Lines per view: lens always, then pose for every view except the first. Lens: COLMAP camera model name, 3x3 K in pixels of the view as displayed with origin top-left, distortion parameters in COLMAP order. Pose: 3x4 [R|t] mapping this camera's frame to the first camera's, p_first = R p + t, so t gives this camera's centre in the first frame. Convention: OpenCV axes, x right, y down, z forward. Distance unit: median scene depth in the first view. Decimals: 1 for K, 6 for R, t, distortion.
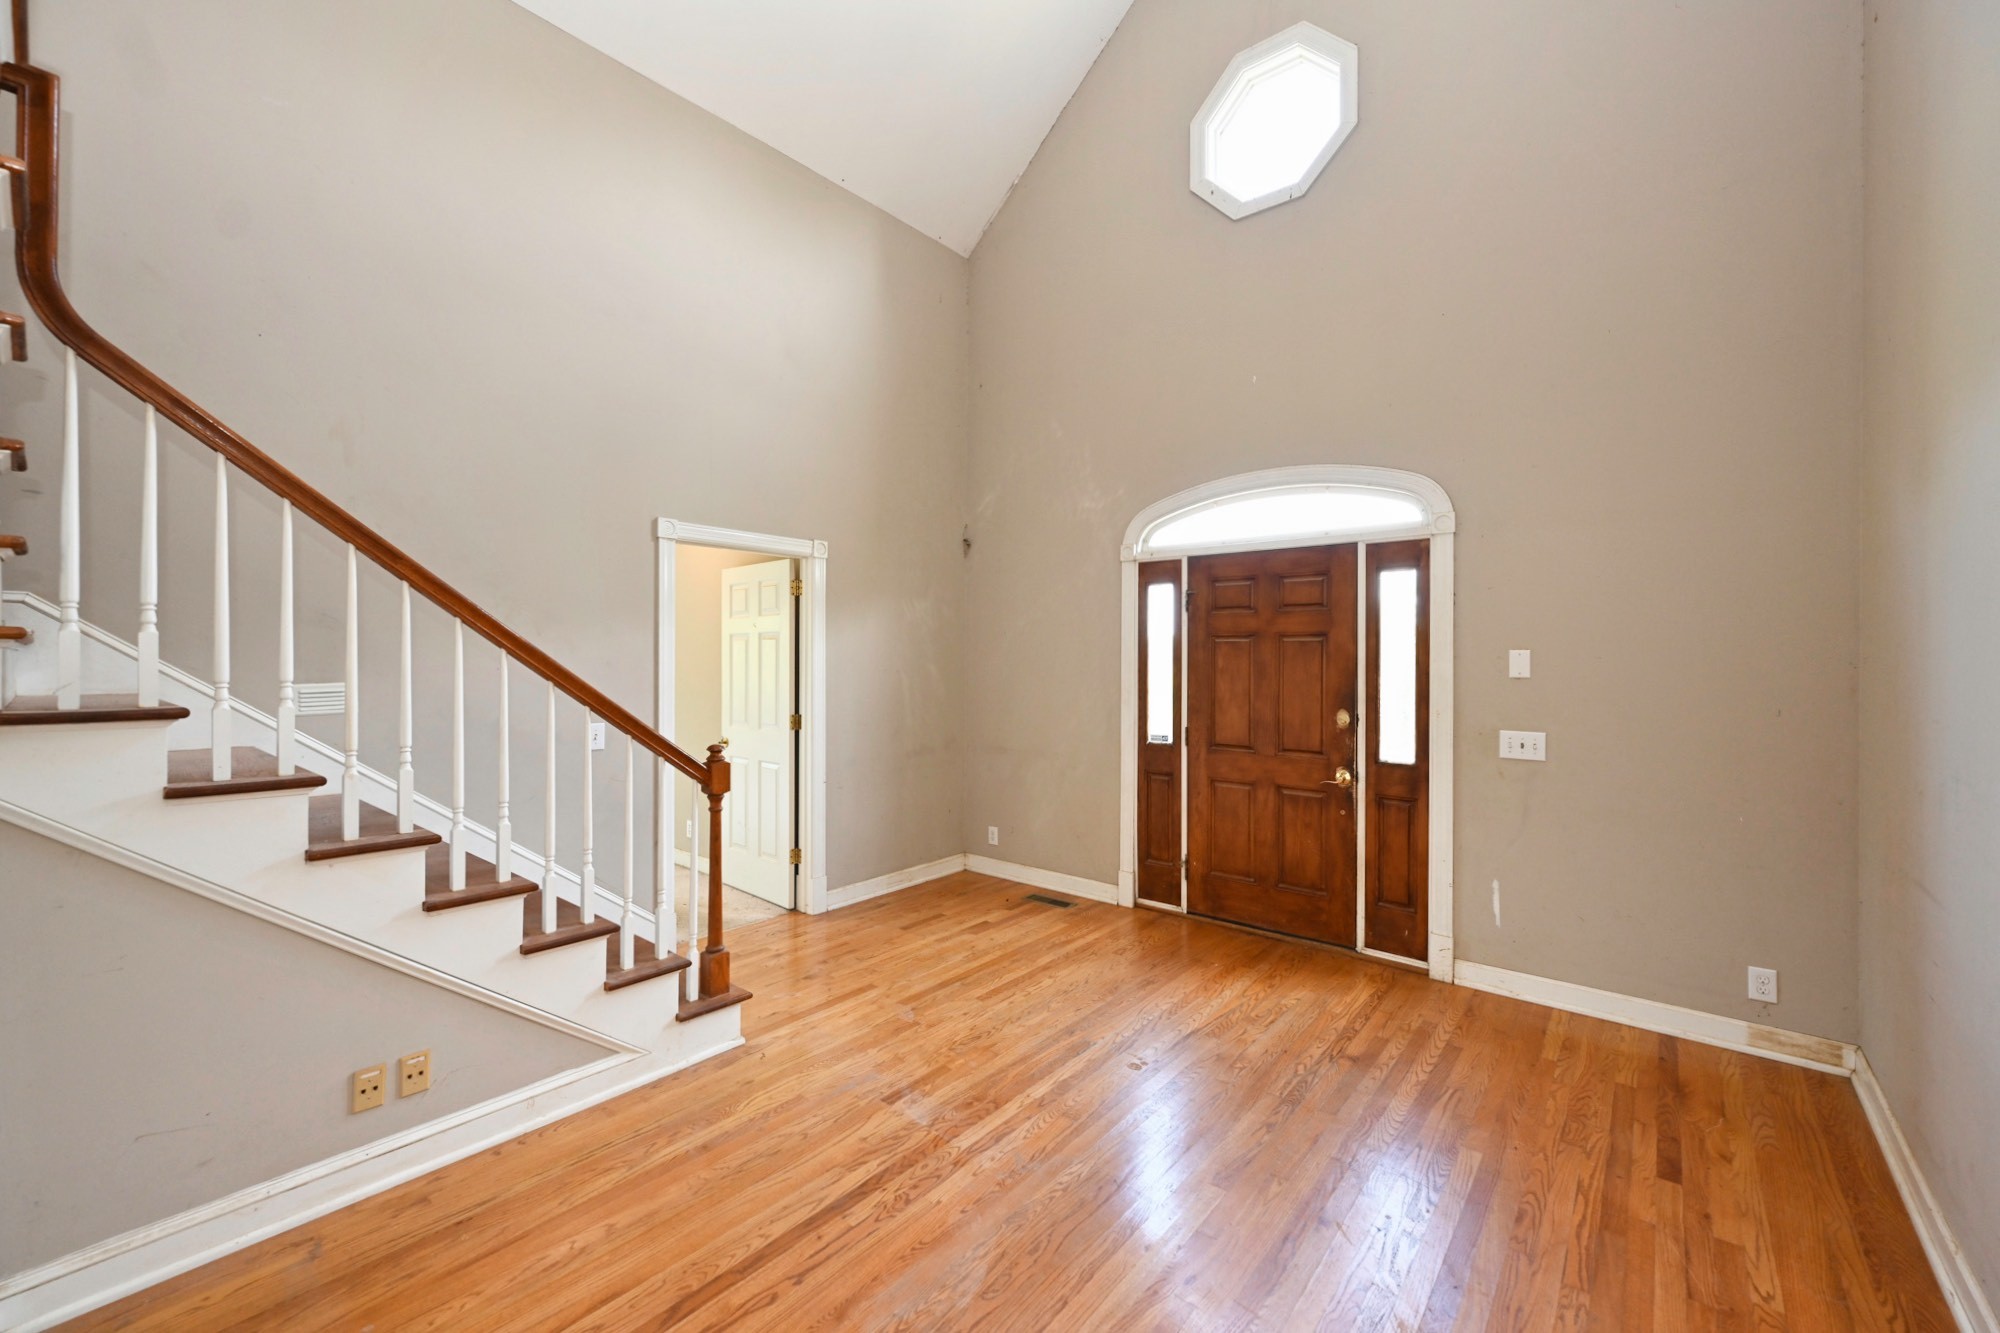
lens RADIAL K [[803.5, 0, 1000.0], [0, 803.5, 666.5], [0, 0, 1]] dist [-0.001702, -0.000144]
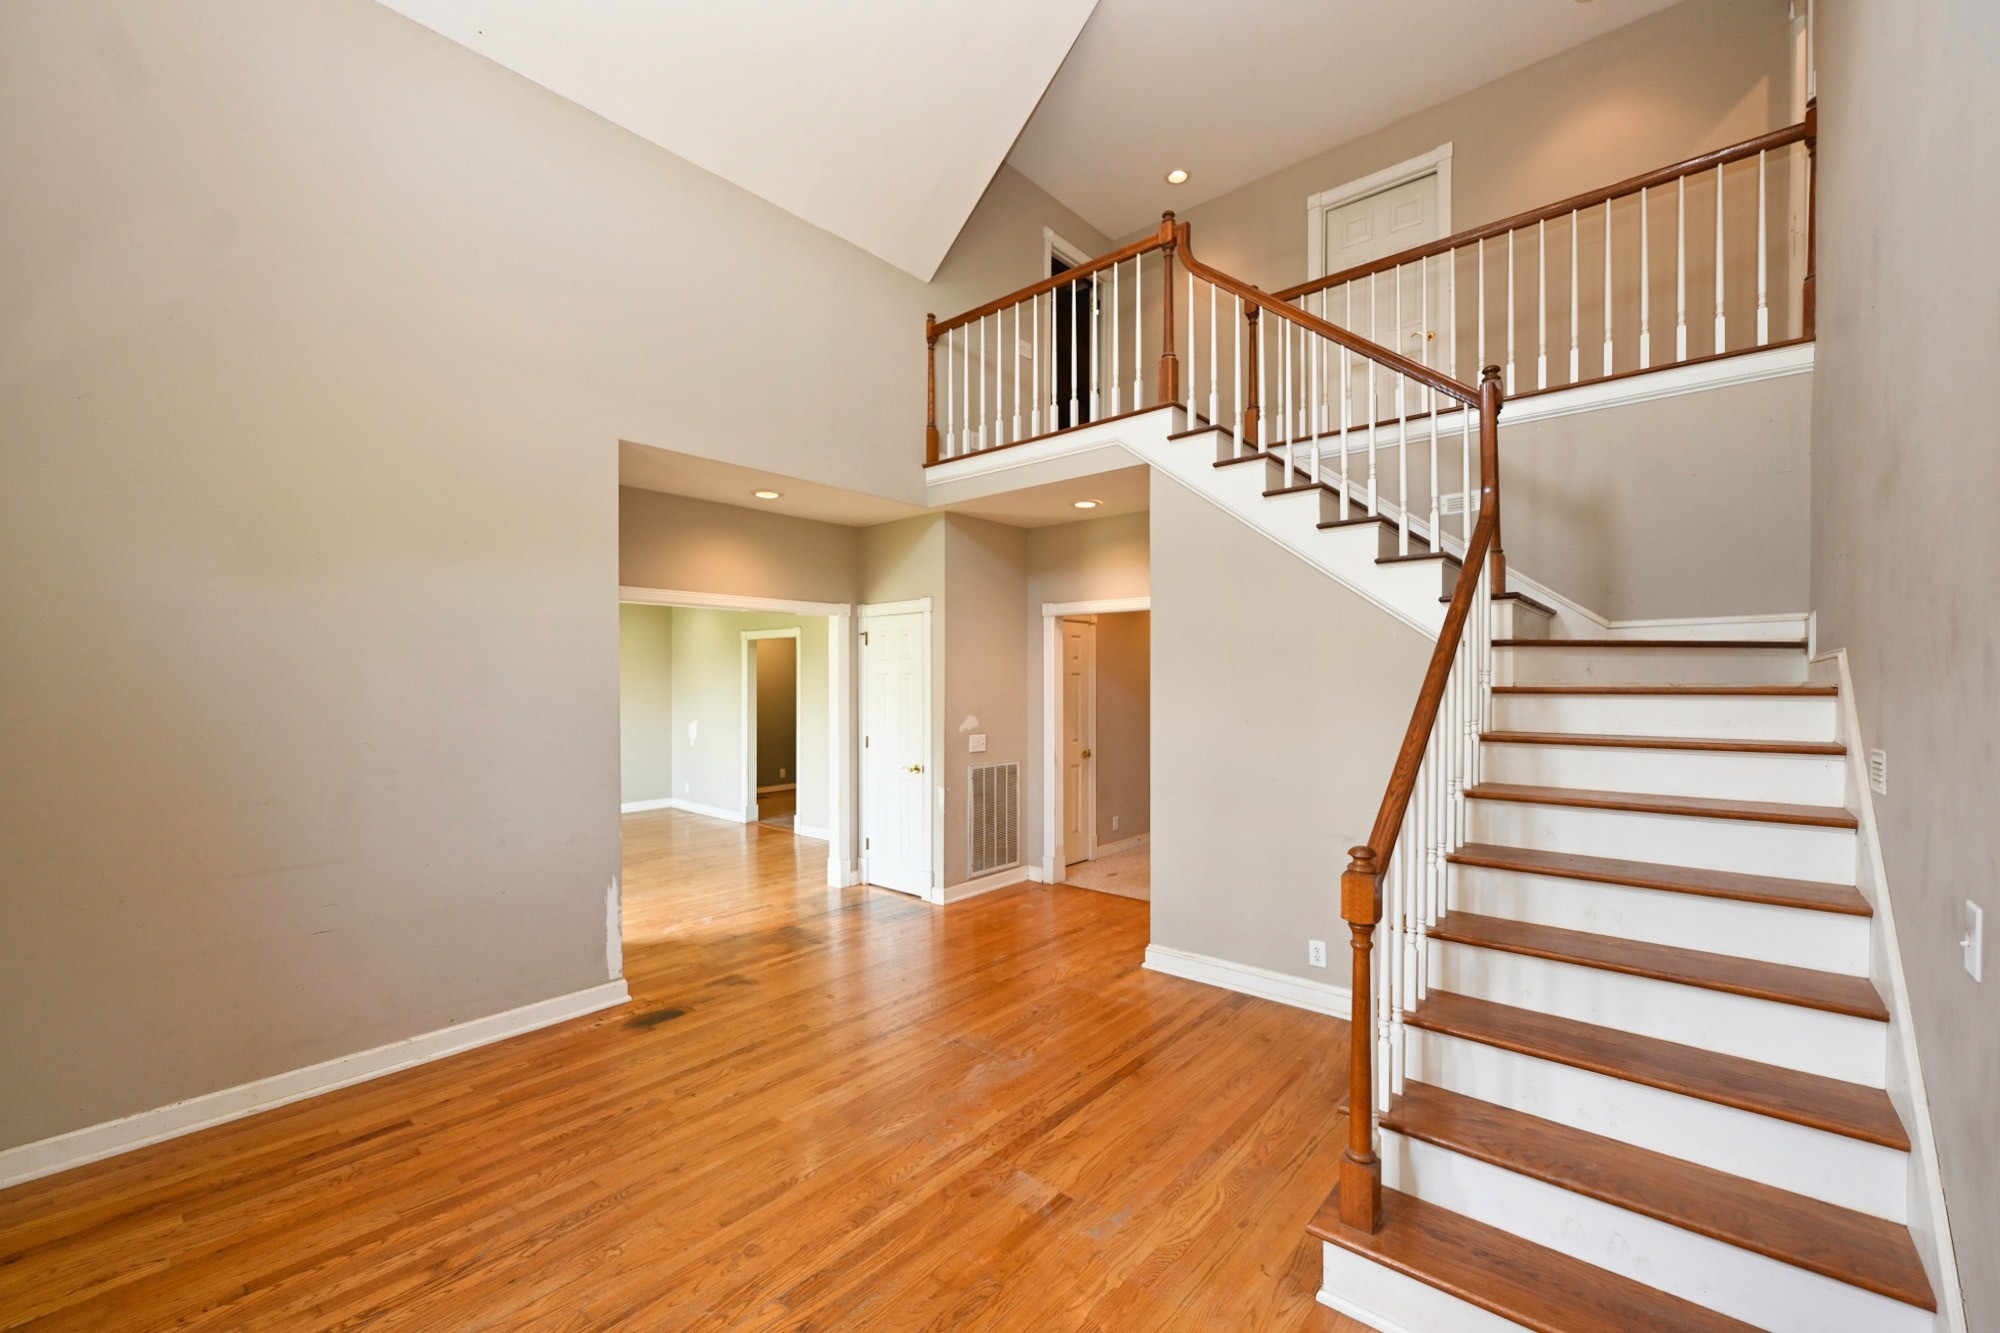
lens RADIAL K [[803.9, 0, 1001.9], [0, 803.9, 668.6], [0, 0, 1]] dist [-0.000394, -0.000146]
pose [[-0.999849, -0.003472, 0.017020, -0.055820], [-0.003601, 0.999965, -0.007578, -0.030931], [-0.016993, -0.007638, -0.999826, 1.288183]]
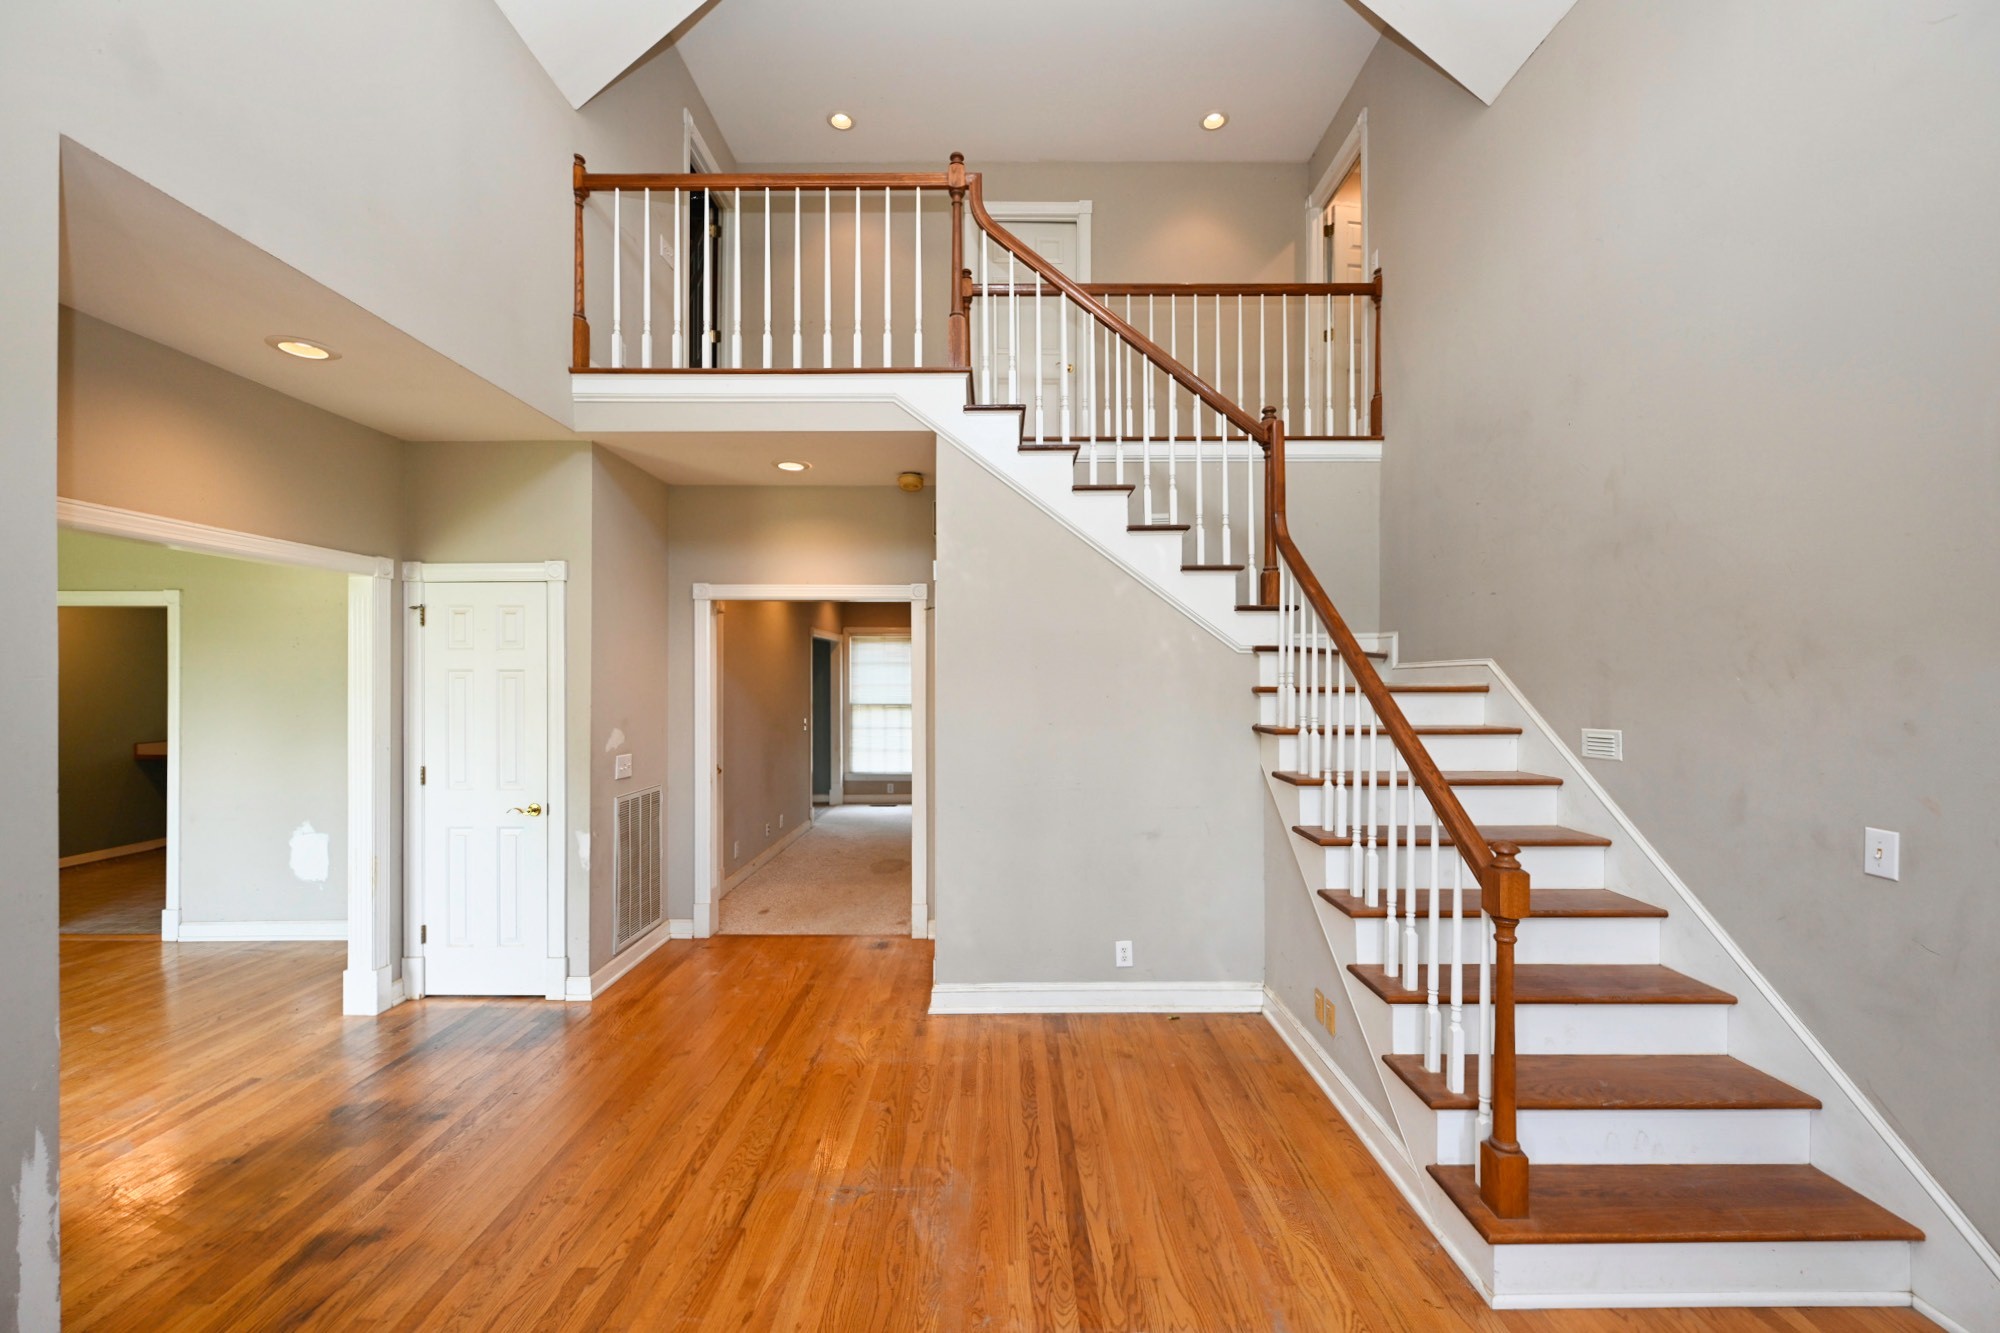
lens RADIAL K [[803.5, 0, 1000.0], [0, 803.5, 666.5], [0, 0, 1]] dist [-0.001702, -0.000144]
pose [[-0.770264, -0.015509, -0.637536, 0.316267], [-0.008719, 0.999867, -0.013789, -0.028627], [0.637665, -0.005062, -0.770297, 0.966413]]
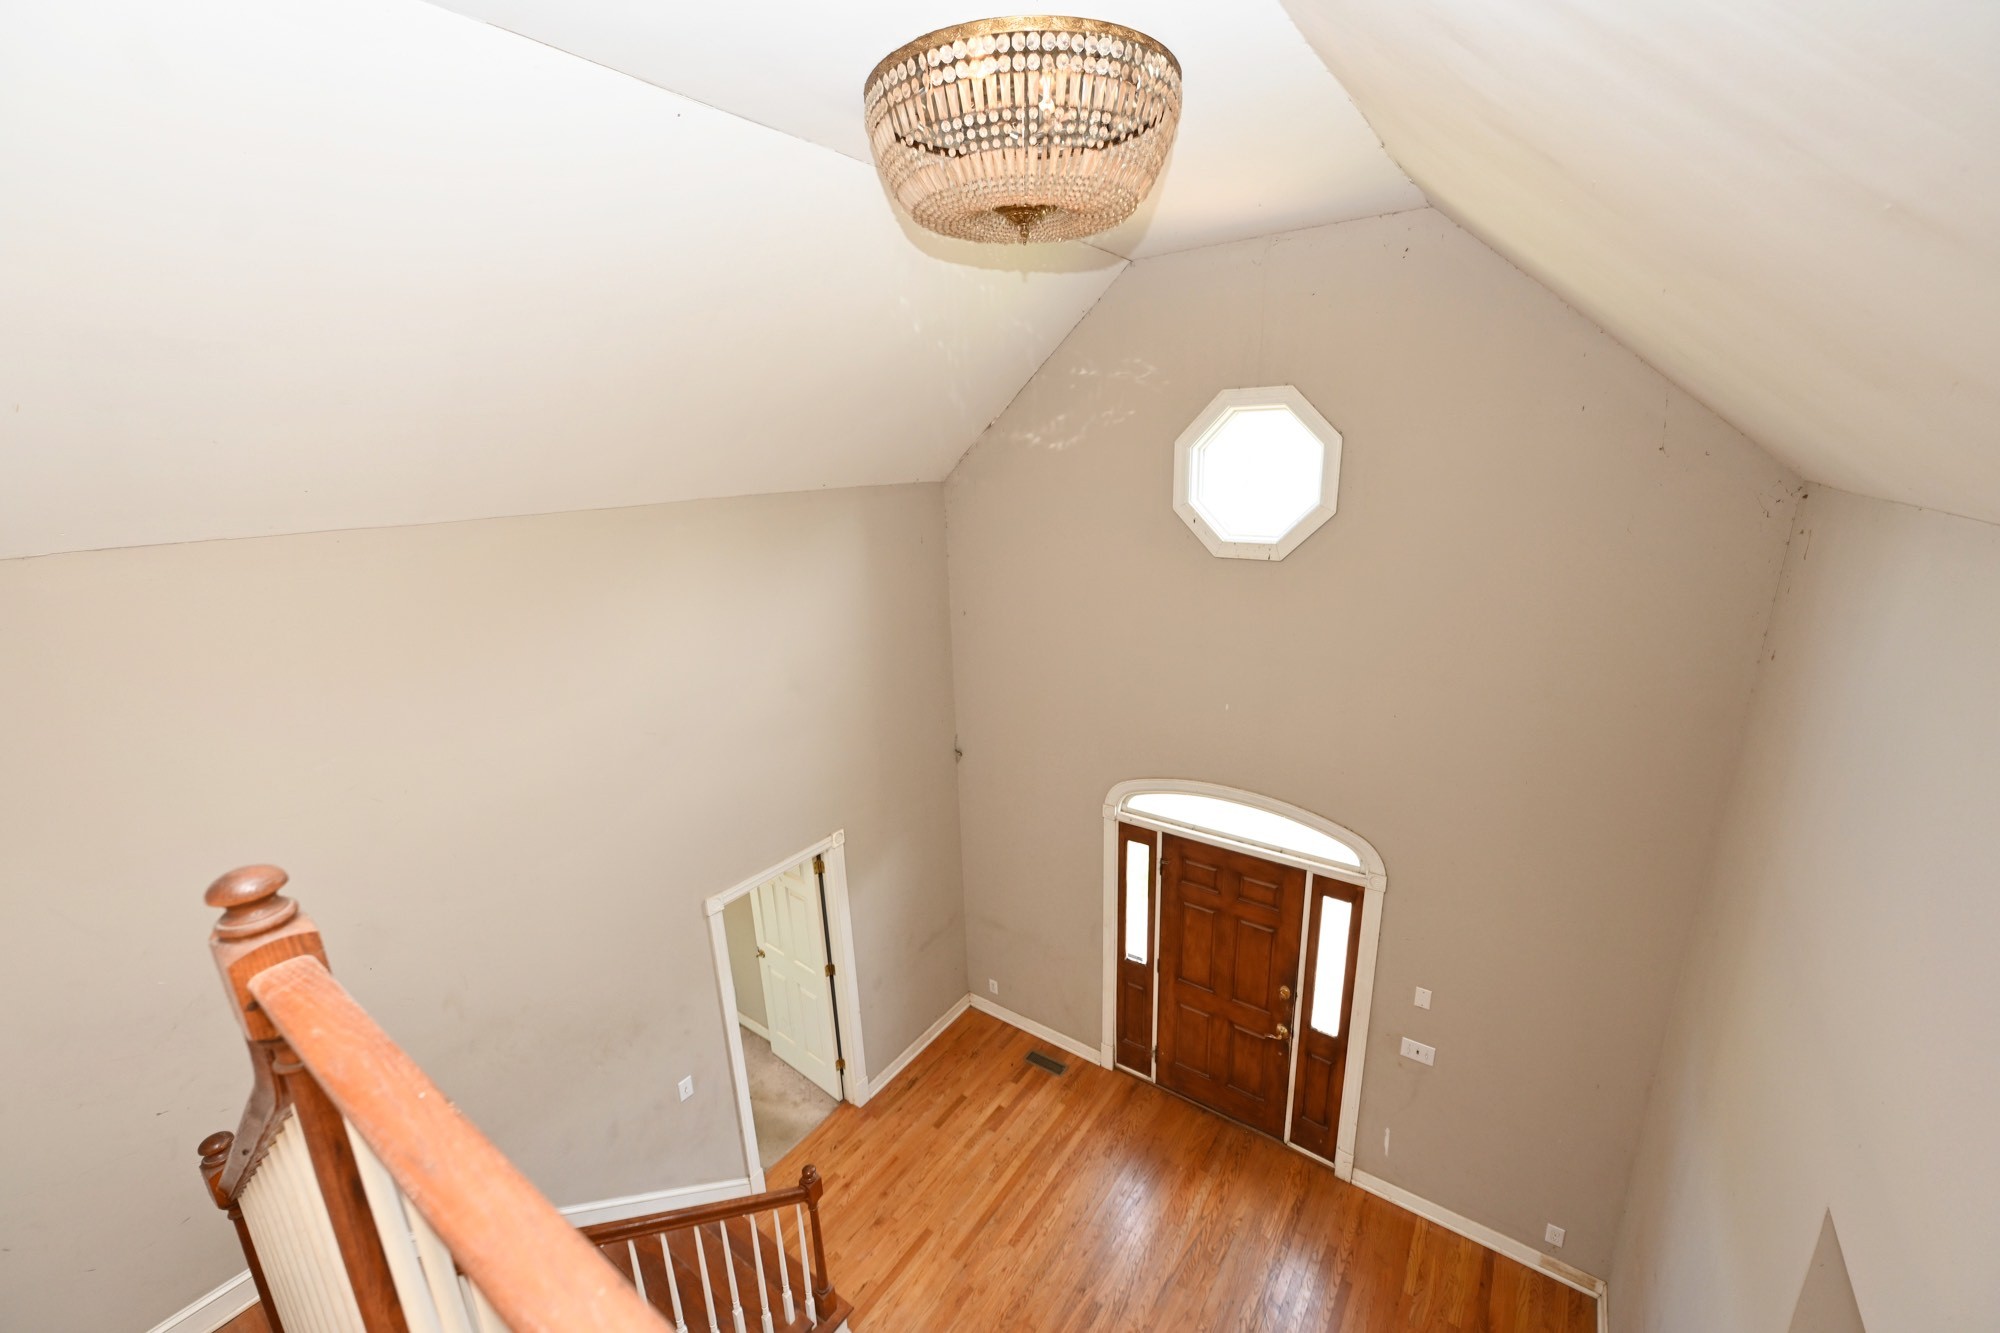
lens RADIAL K [[793.0, 0, 1004.3], [0, 793.0, 680.5], [0, 0, 1]] dist [-0.000852, -0.000212]
pose [[0.995989, -0.056453, 0.069413, -0.067413], [0.034701, 0.958821, 0.281884, -0.768187], [-0.082468, -0.278345, 0.956934, -0.011122]]
